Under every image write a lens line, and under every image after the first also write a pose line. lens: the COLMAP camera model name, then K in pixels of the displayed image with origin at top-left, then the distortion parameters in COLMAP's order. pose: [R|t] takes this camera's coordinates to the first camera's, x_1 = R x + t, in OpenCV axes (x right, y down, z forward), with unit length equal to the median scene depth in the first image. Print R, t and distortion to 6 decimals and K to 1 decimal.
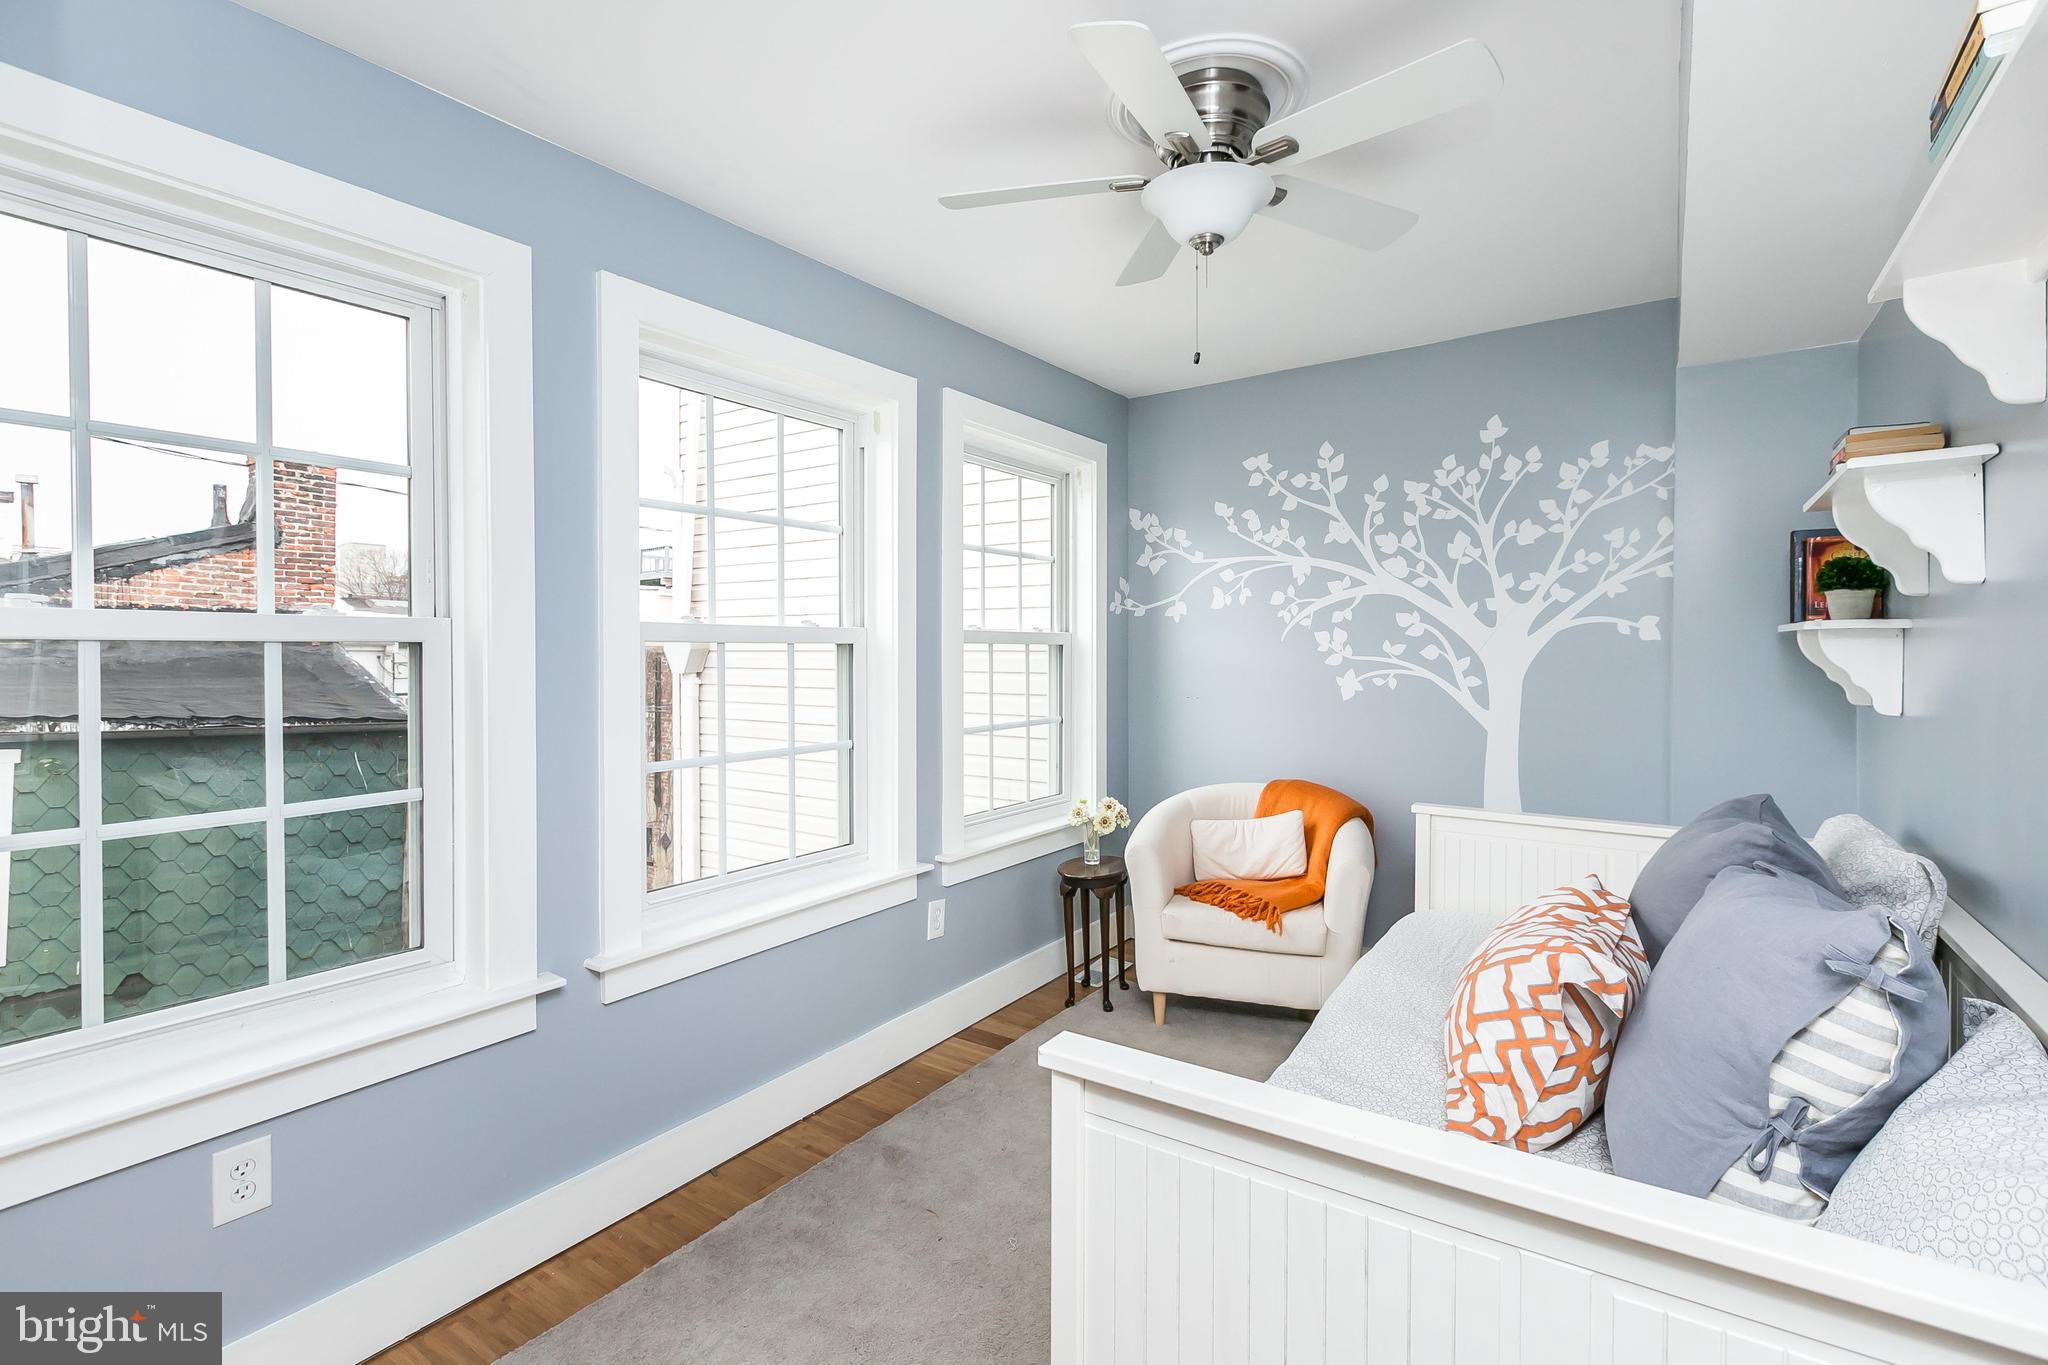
lens RADIAL K [[926.2, 0, 1030.2], [0, 926.2, 666.7], [0, 0, 1]] dist [0.003347, -0.001768]
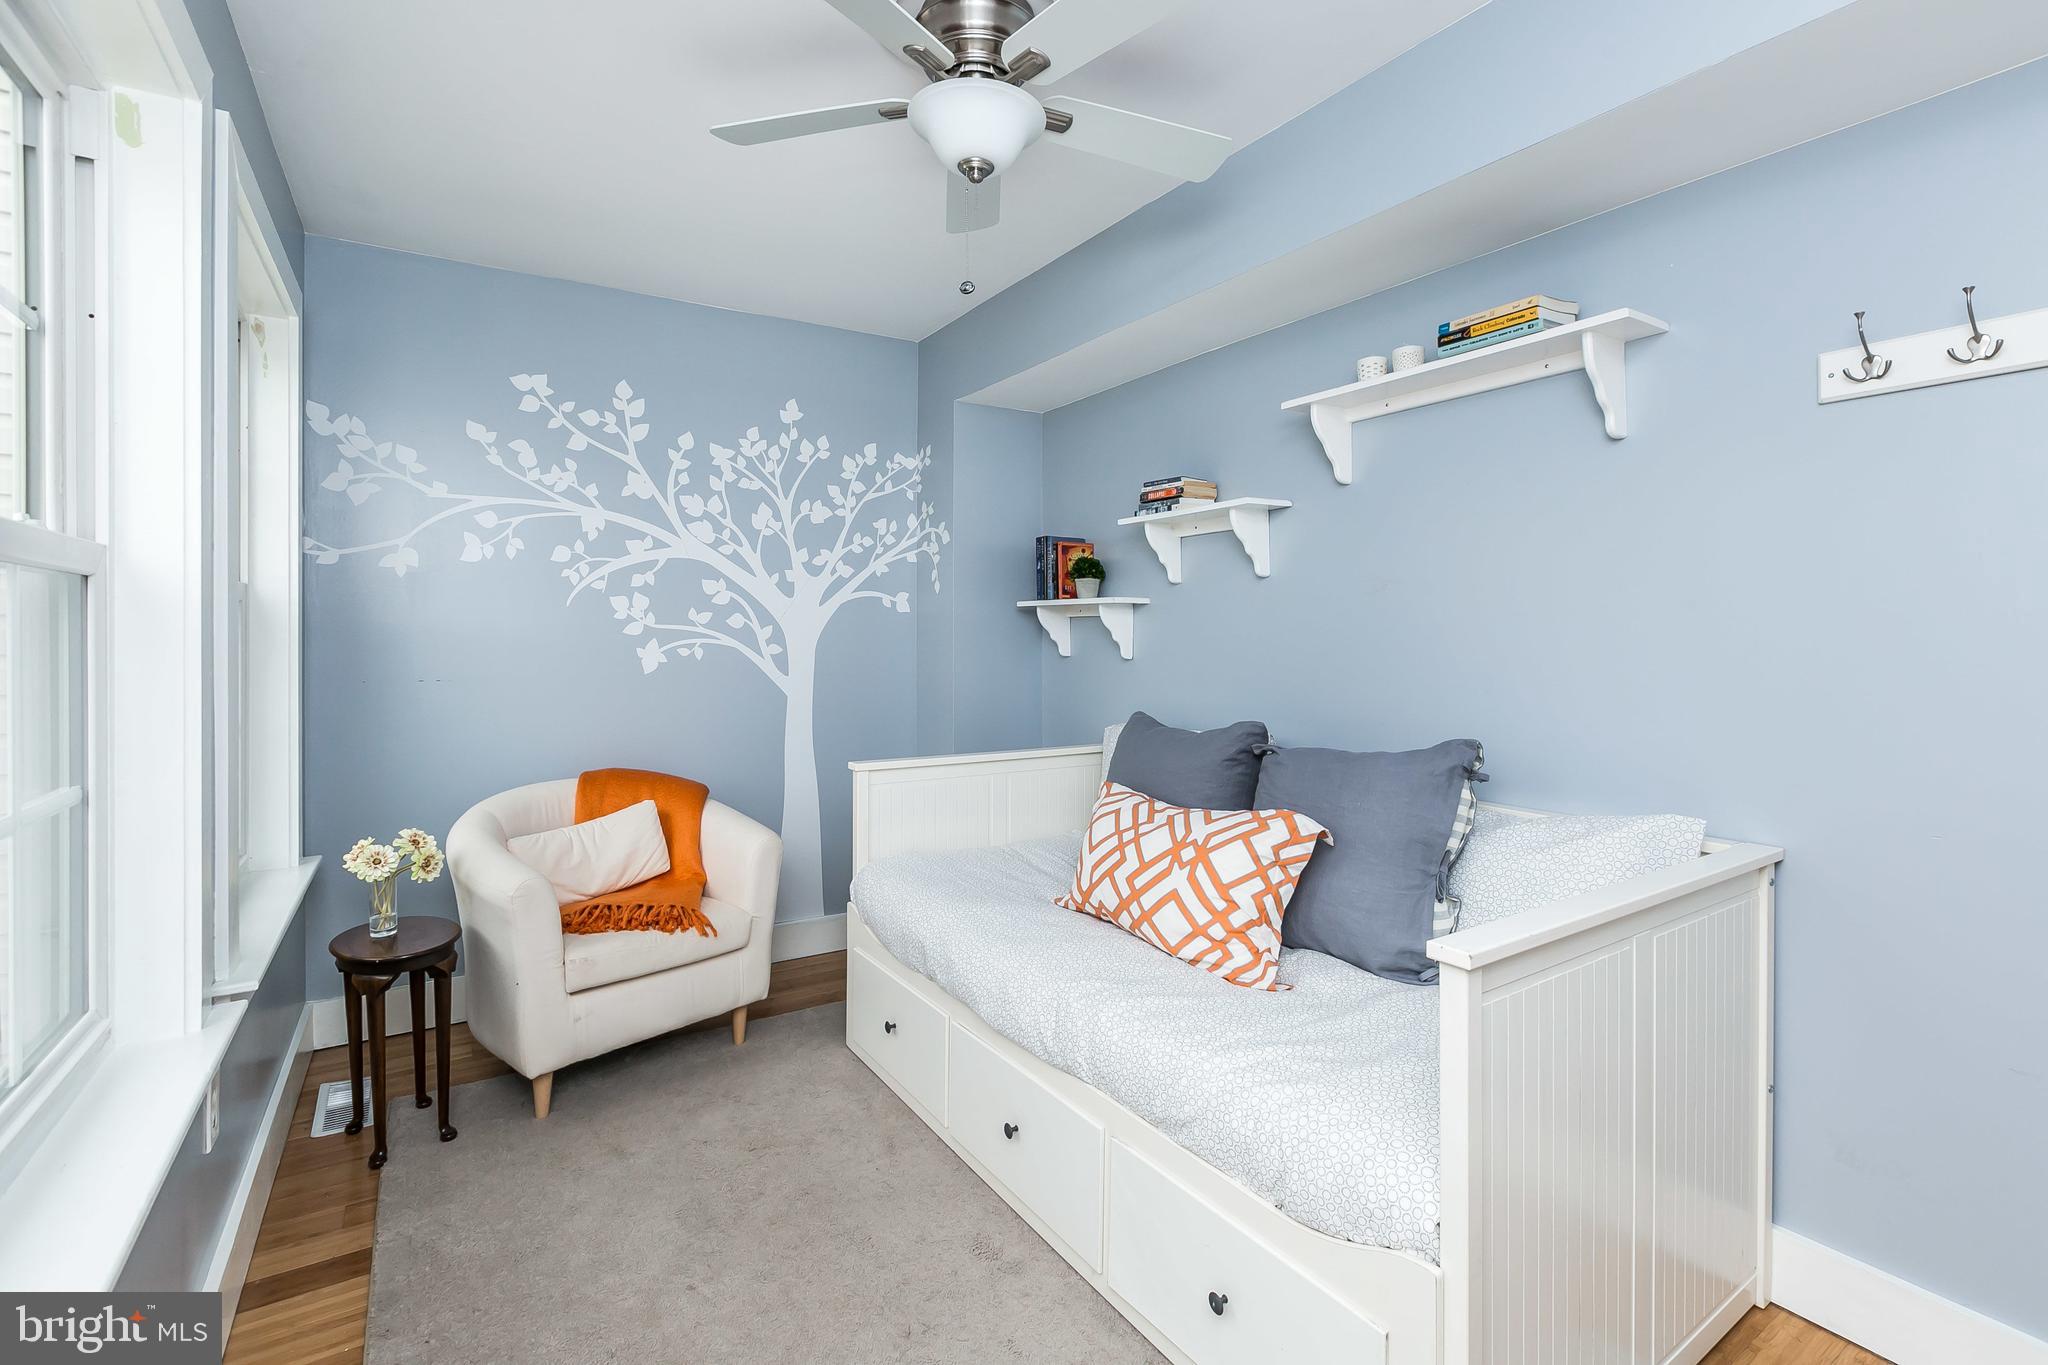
lens RADIAL K [[926.2, 0, 1029.4], [0, 926.2, 643.3], [0, 0, 1]] dist [0.003347, -0.001768]
pose [[0.393249, -0.007014, 0.919405, -0.366309], [0.018080, 0.999837, -0.000106, 0.014615], [-0.919254, 0.016665, 0.393312, 0.328703]]
